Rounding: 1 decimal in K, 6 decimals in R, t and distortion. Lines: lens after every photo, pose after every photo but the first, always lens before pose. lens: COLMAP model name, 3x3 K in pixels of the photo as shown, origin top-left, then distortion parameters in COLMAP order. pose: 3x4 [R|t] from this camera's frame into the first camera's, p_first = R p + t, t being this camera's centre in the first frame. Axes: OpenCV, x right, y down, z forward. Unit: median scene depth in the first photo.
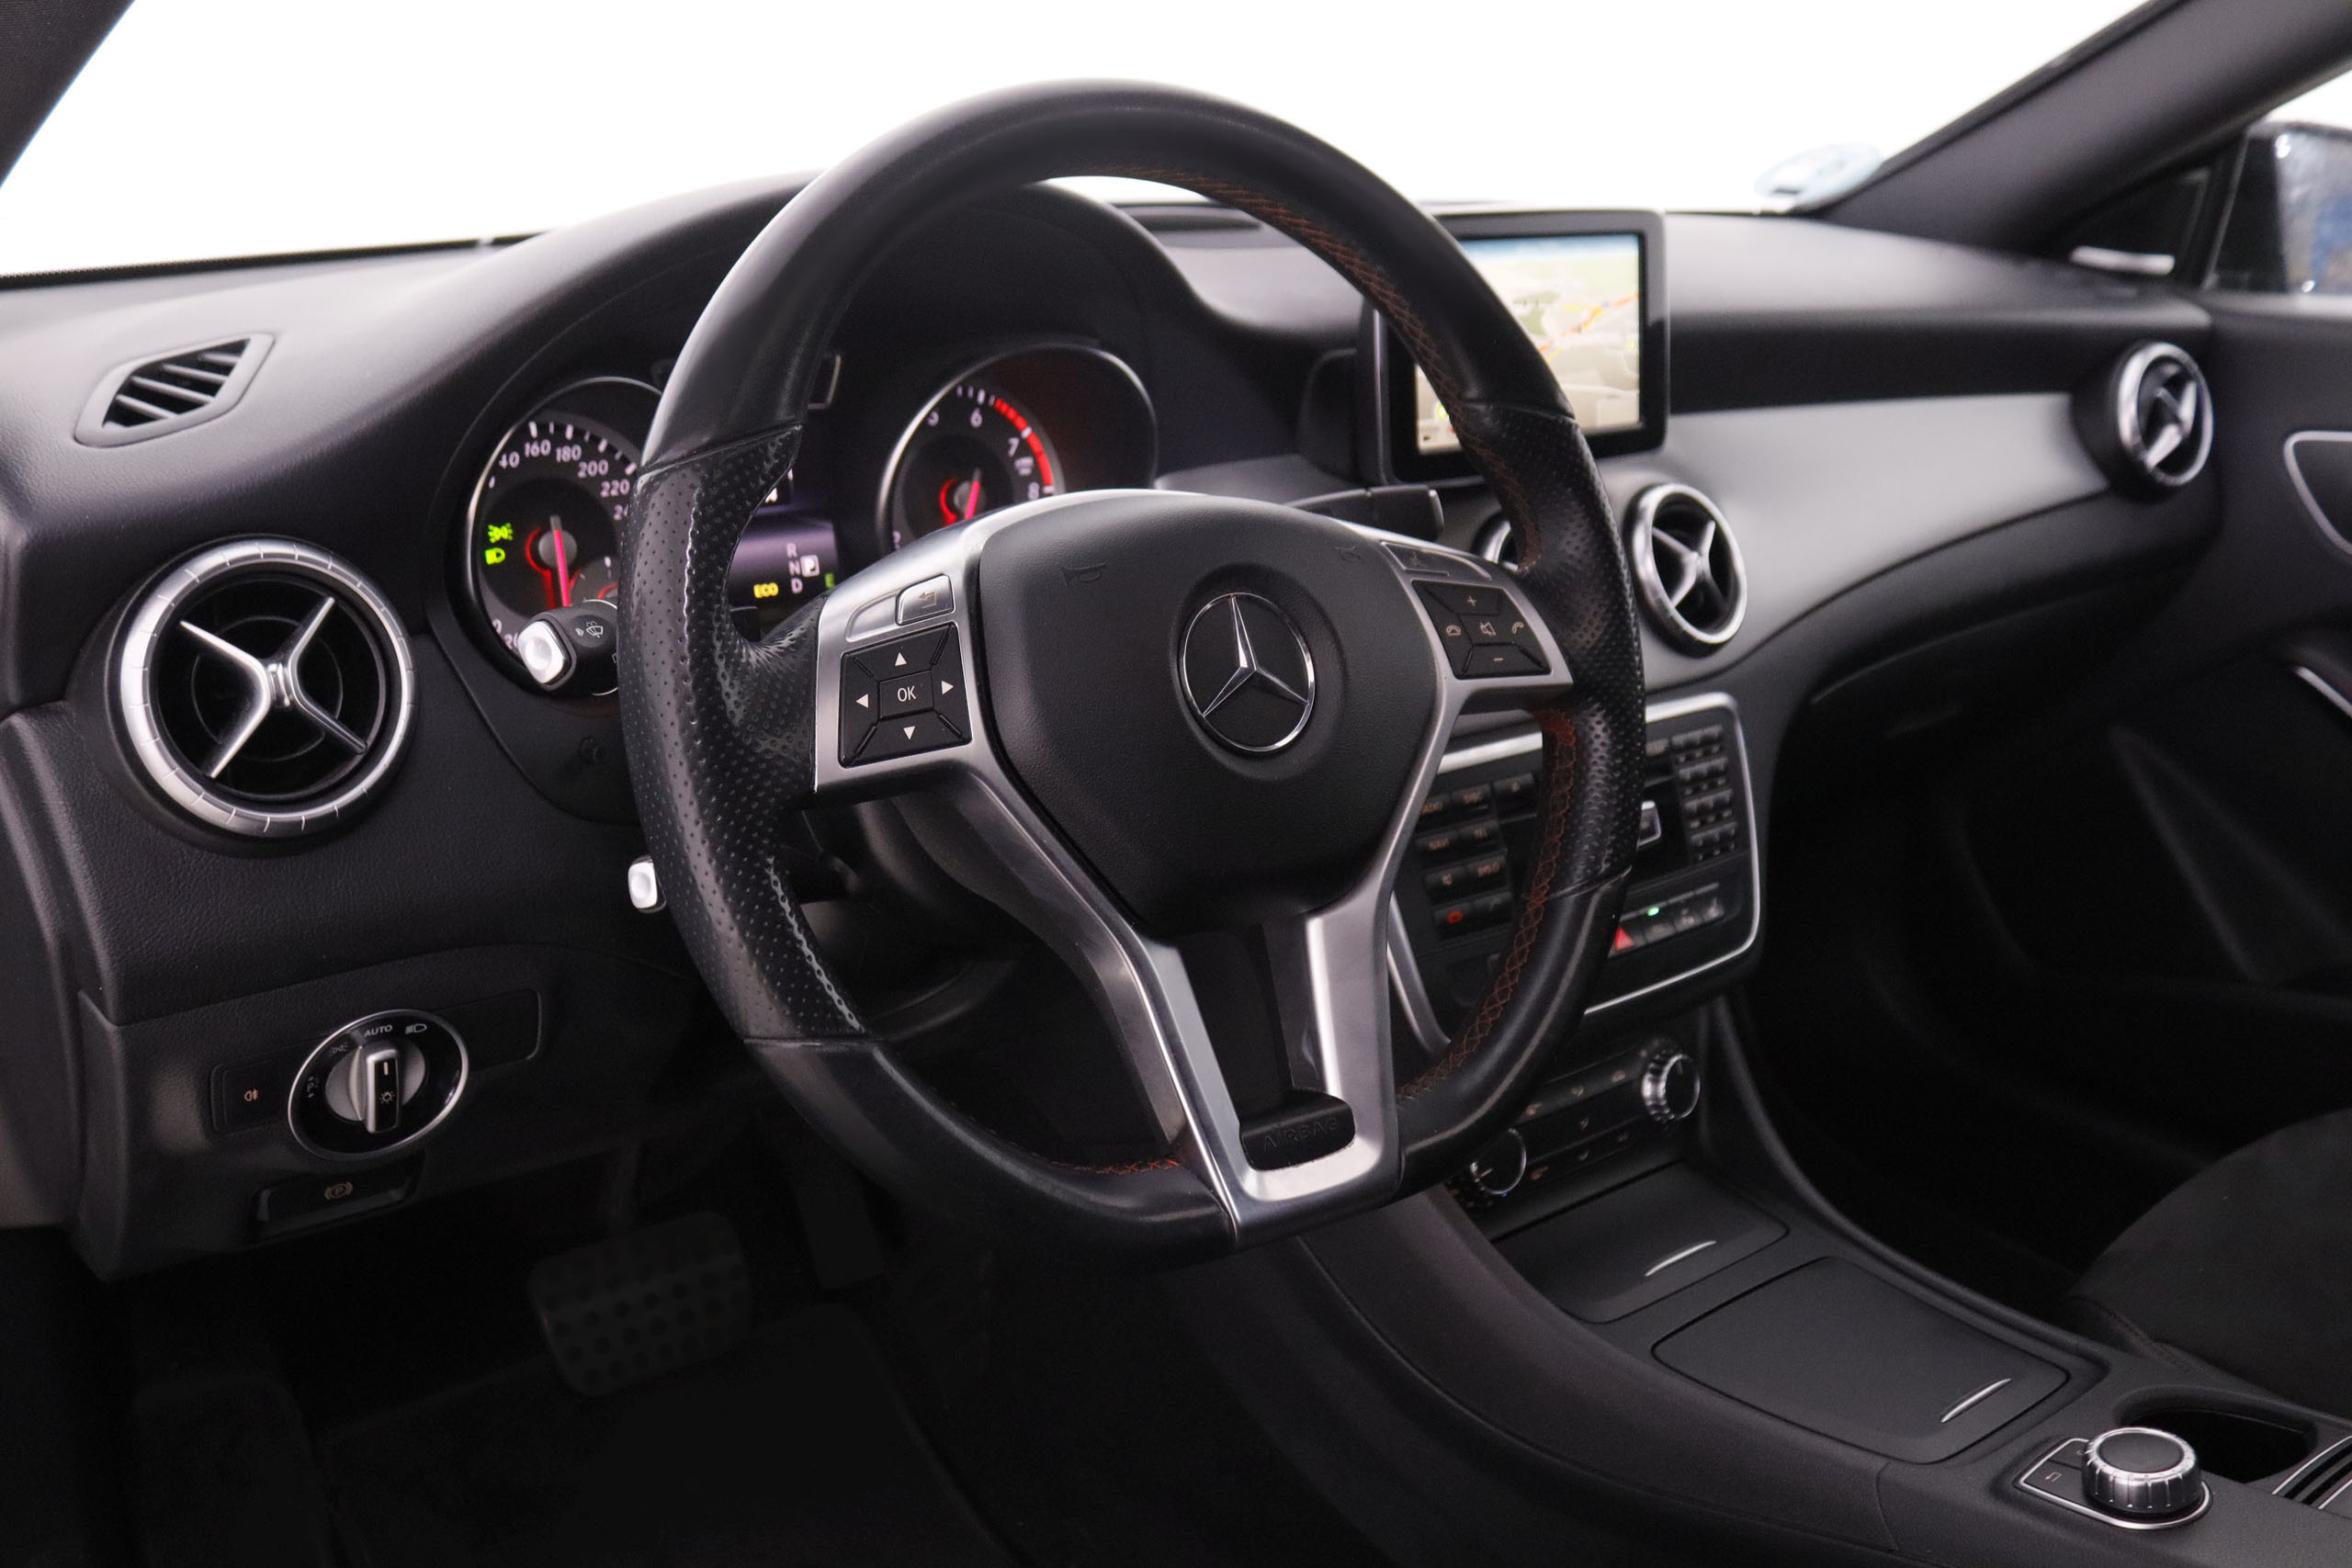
lens RADIAL K [[2296.1, 0, 1171.8], [0, 2296.1, 764.8], [0, 0, 1]] dist [-0.077198, 0.000000]
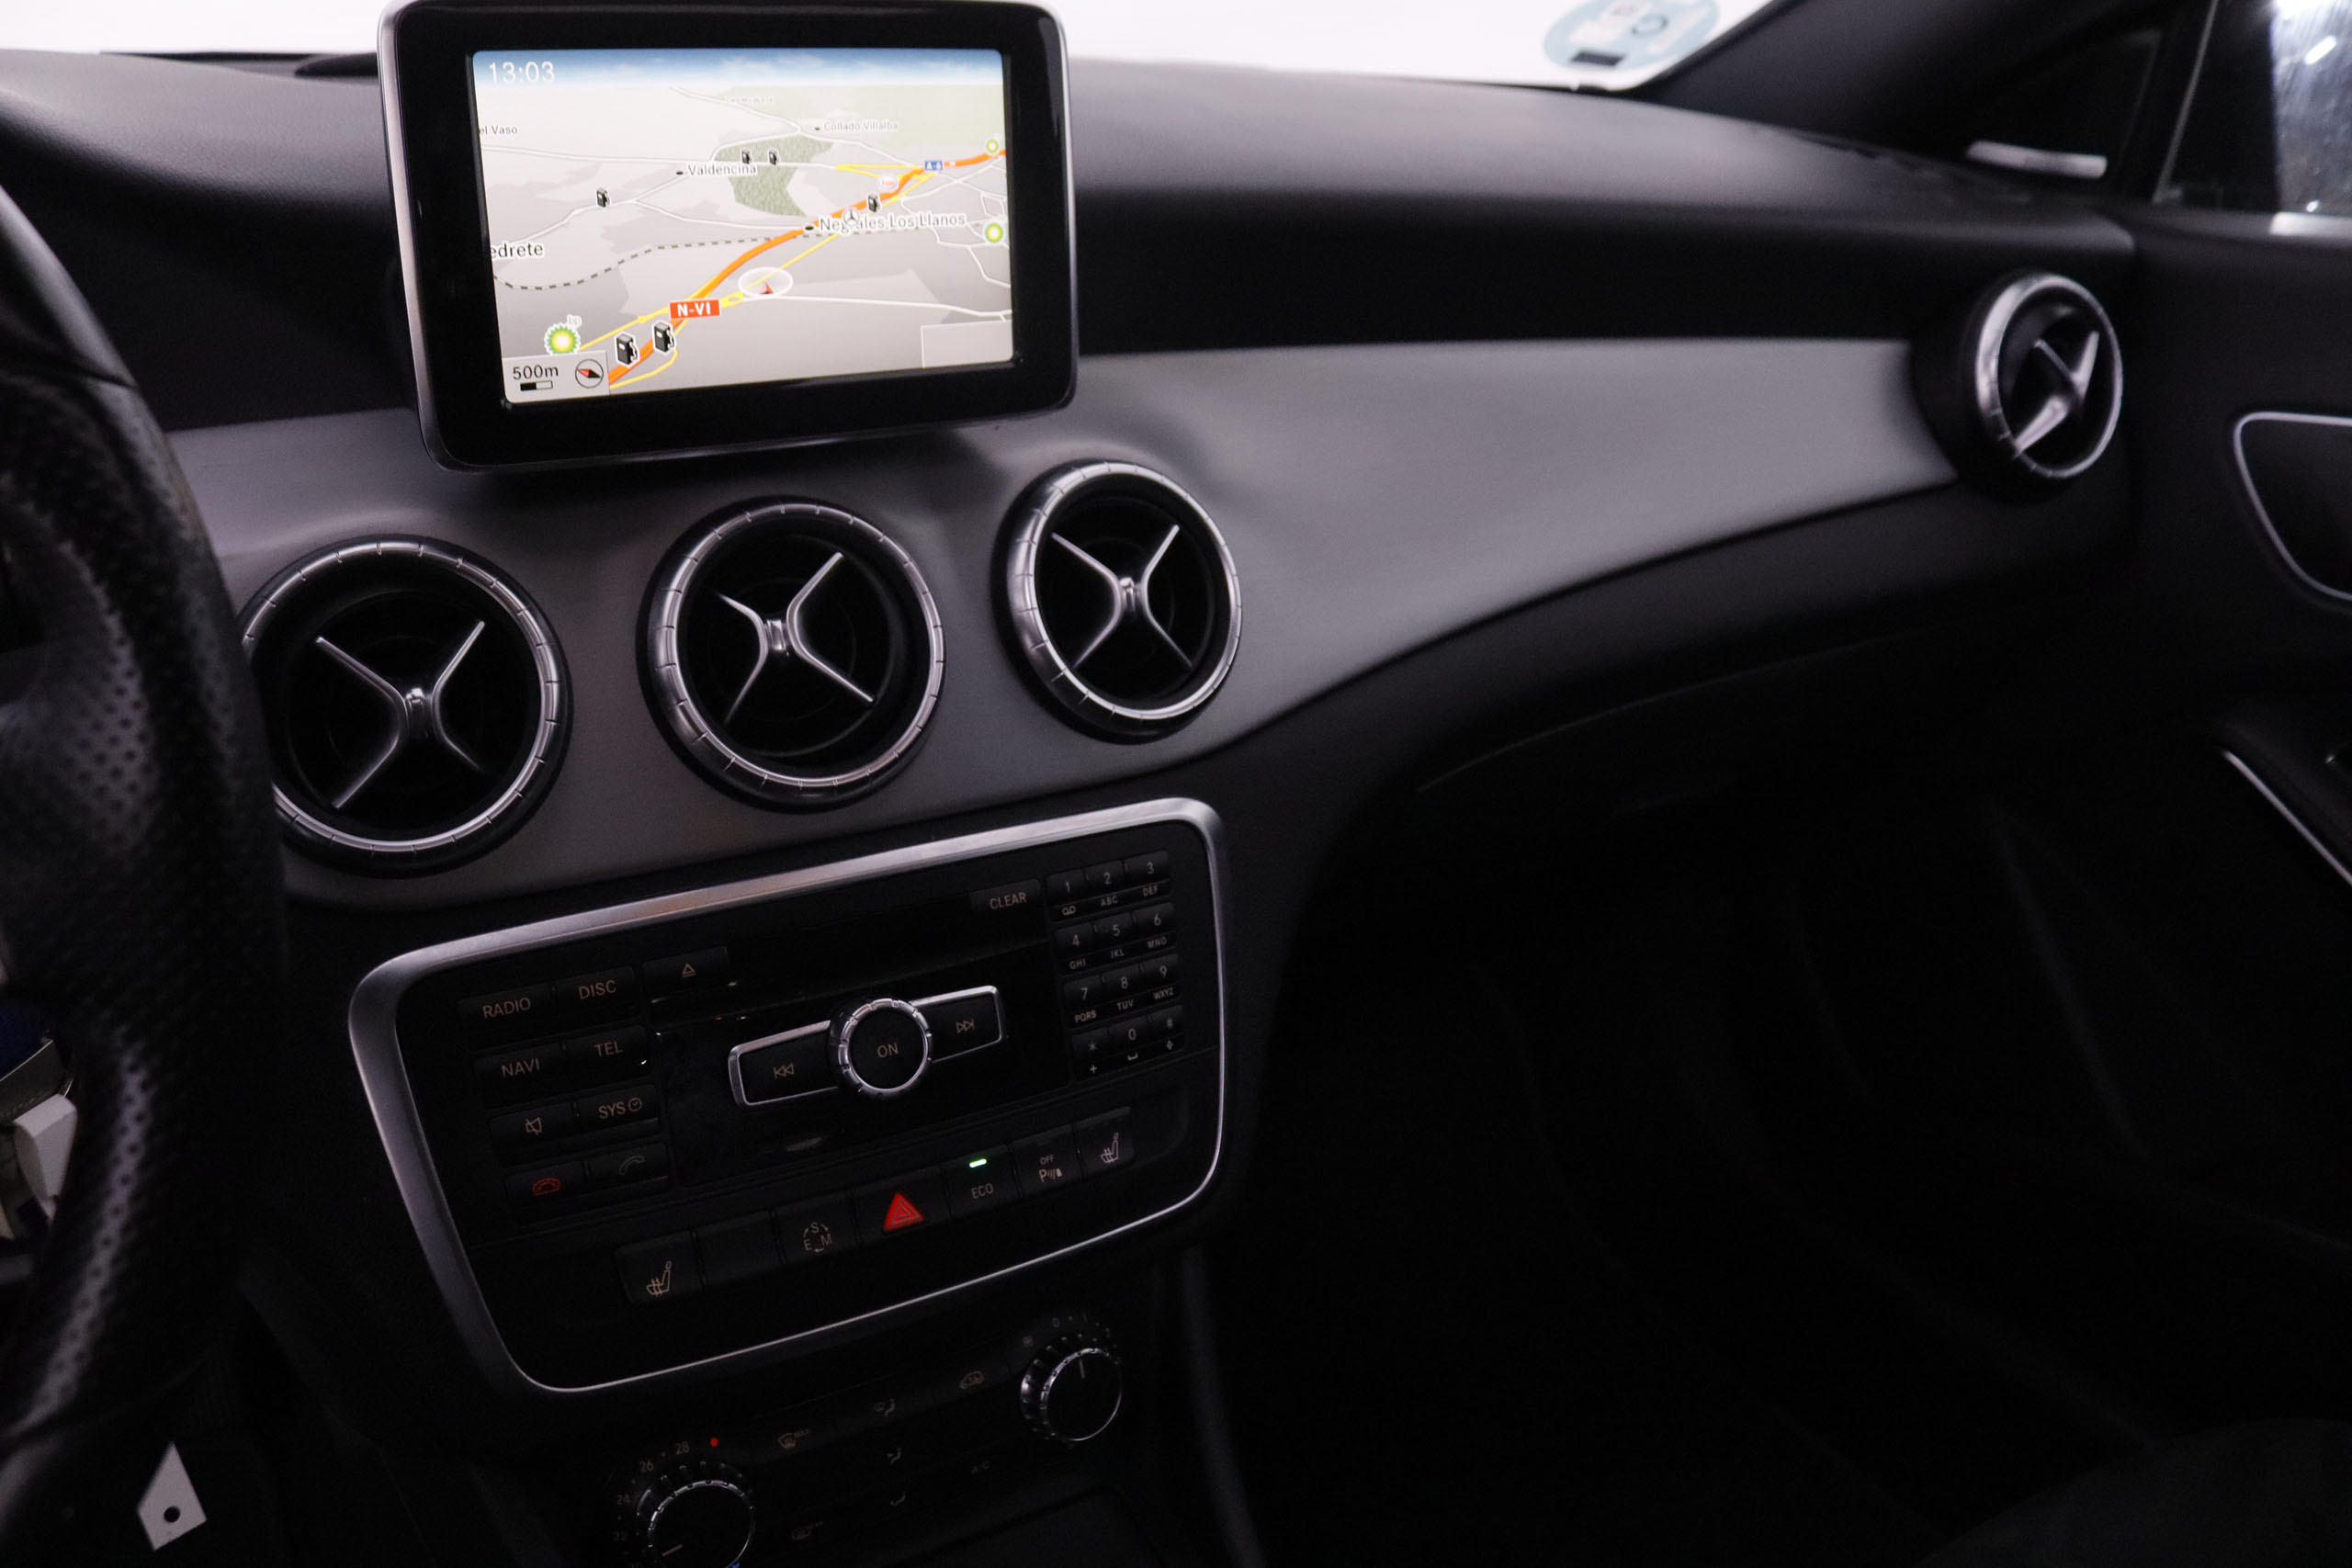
lens RADIAL K [[2011.0, 0, 1159.2], [0, 2011.0, 785.5], [0, 0, 1]] dist [-0.125839, 0.037580]
pose [[0.992092, 0.057660, -0.111488, 0.303571], [-0.049157, 0.995774, 0.077570, -0.079418], [0.115489, -0.071476, 0.990734, 0.460553]]
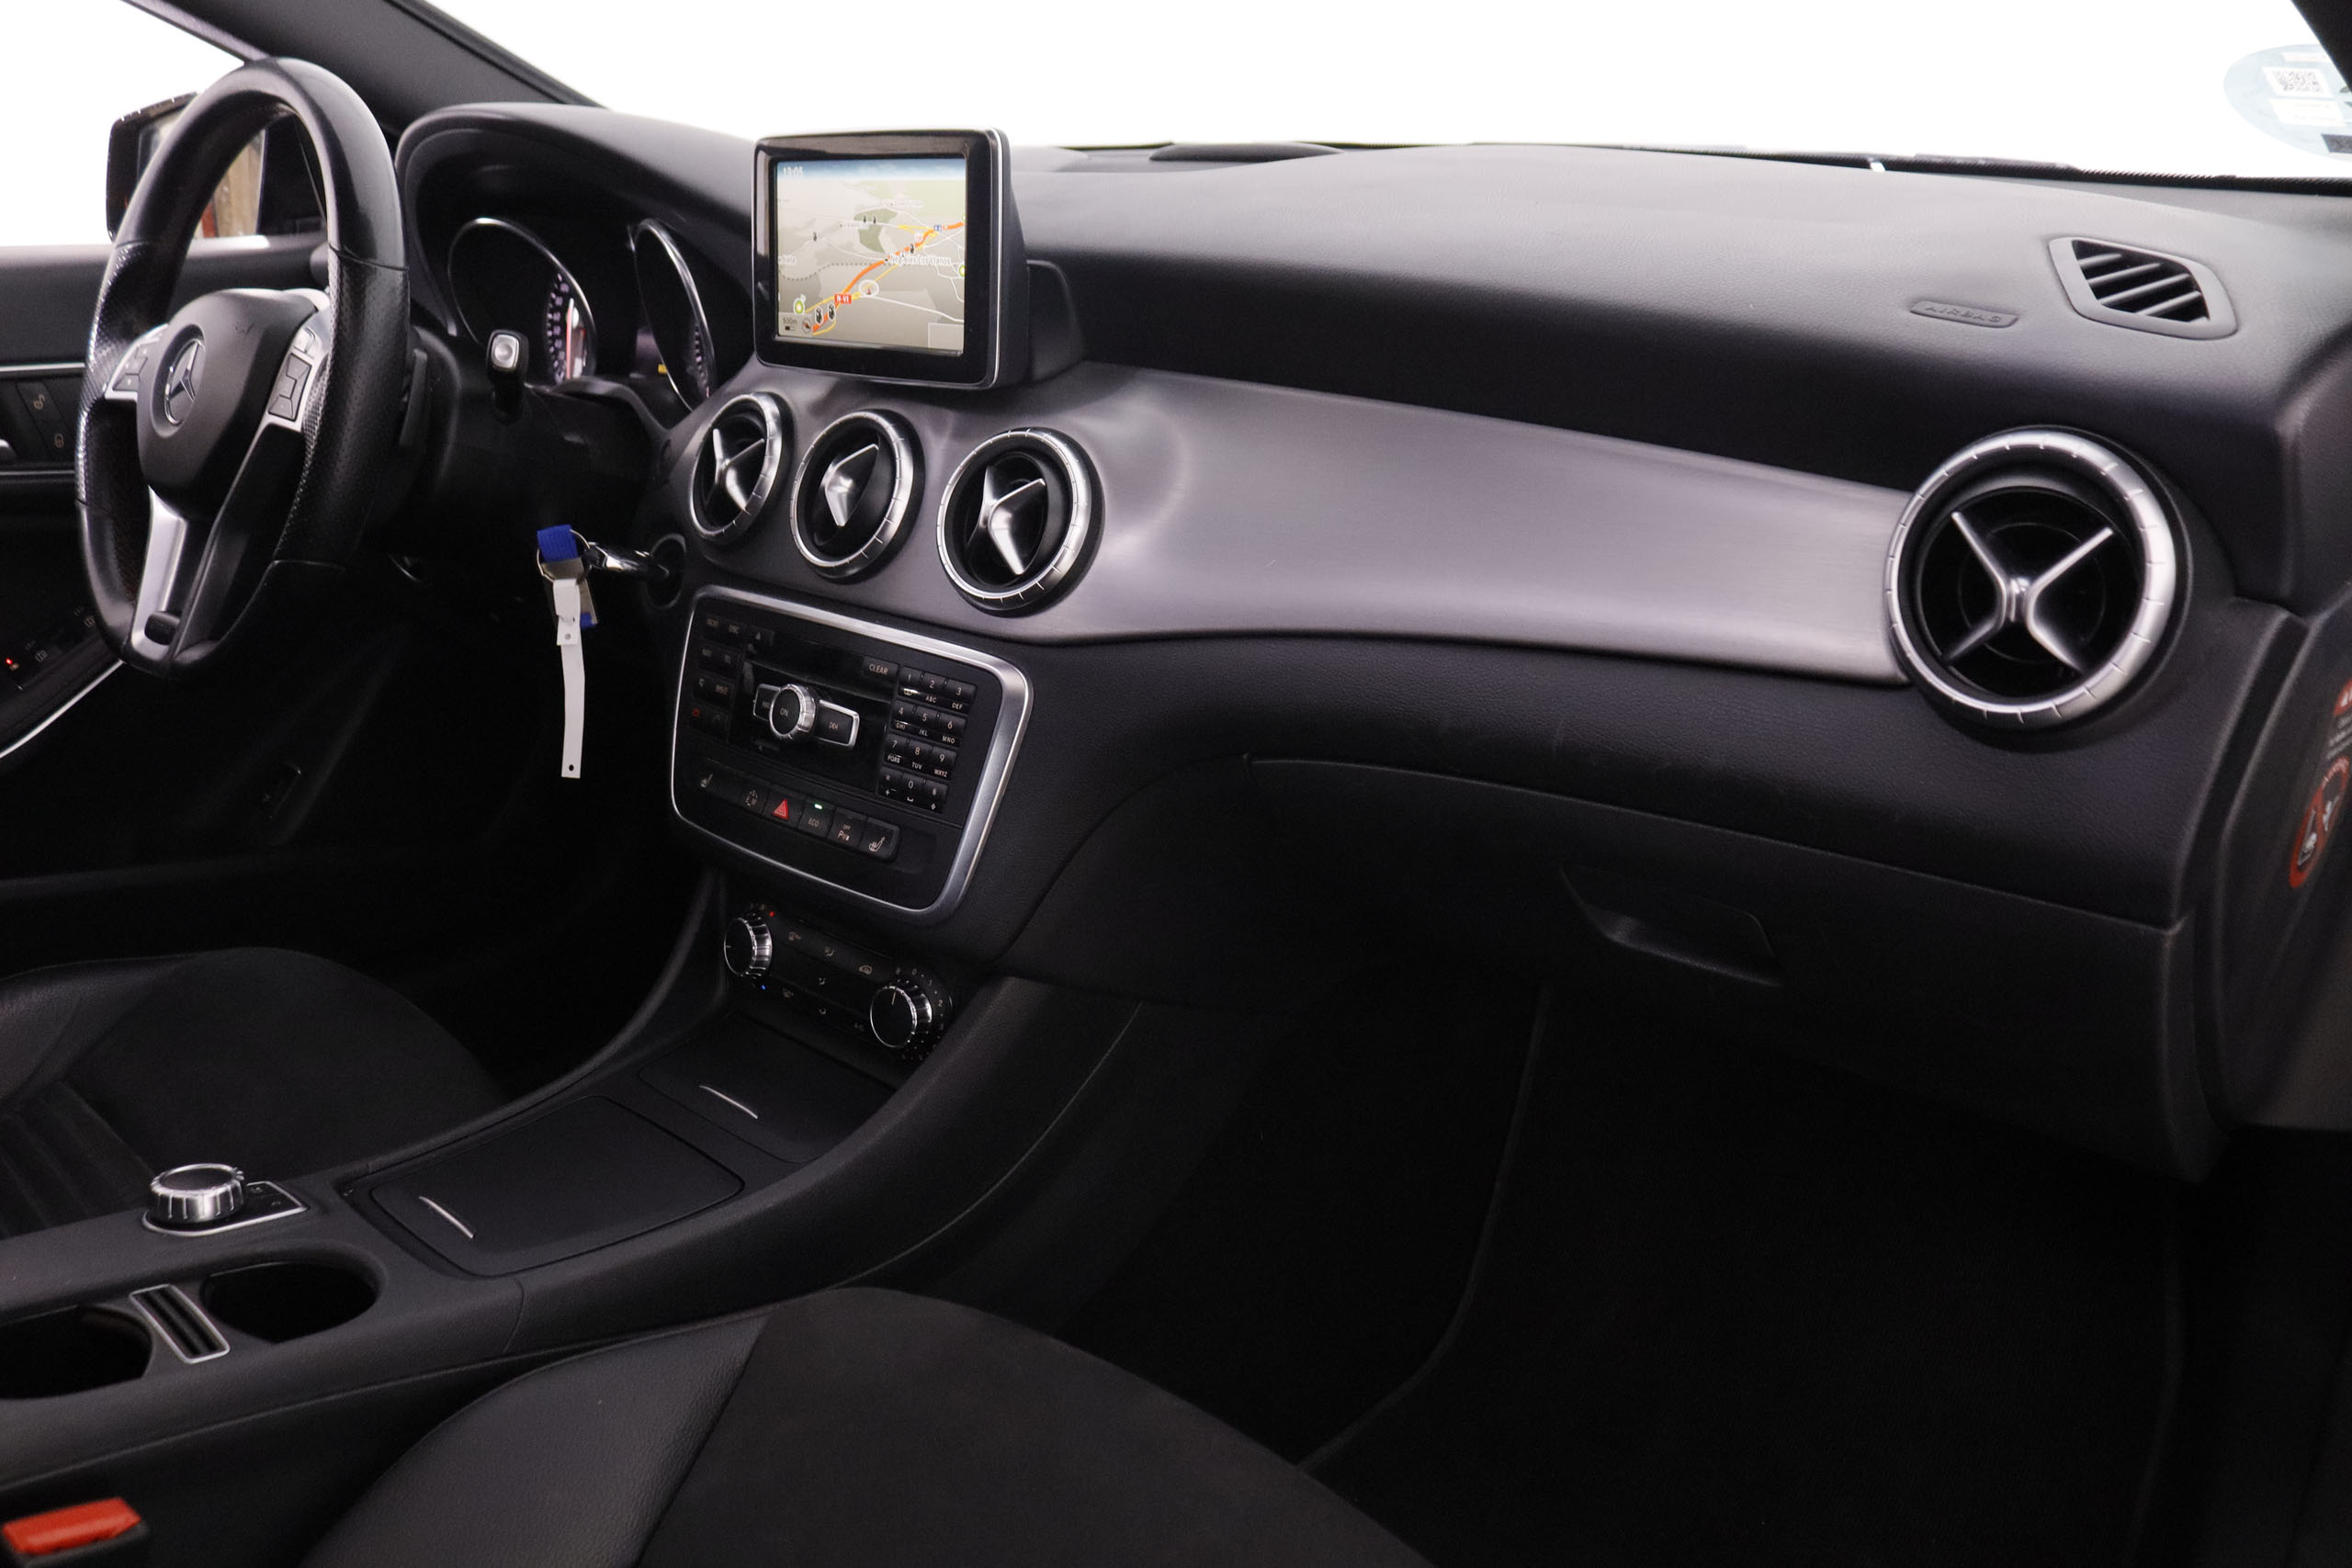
lens RADIAL K [[2011.0, 0, 1176.7], [0, 2011.0, 781.9], [0, 0, 1]] dist [-0.125839, 0.037580]
pose [[0.127190, 0.309243, -0.942439, 1.057708], [-0.254830, 0.928451, 0.270261, -0.228952], [0.958585, 0.205787, 0.196894, 0.940925]]
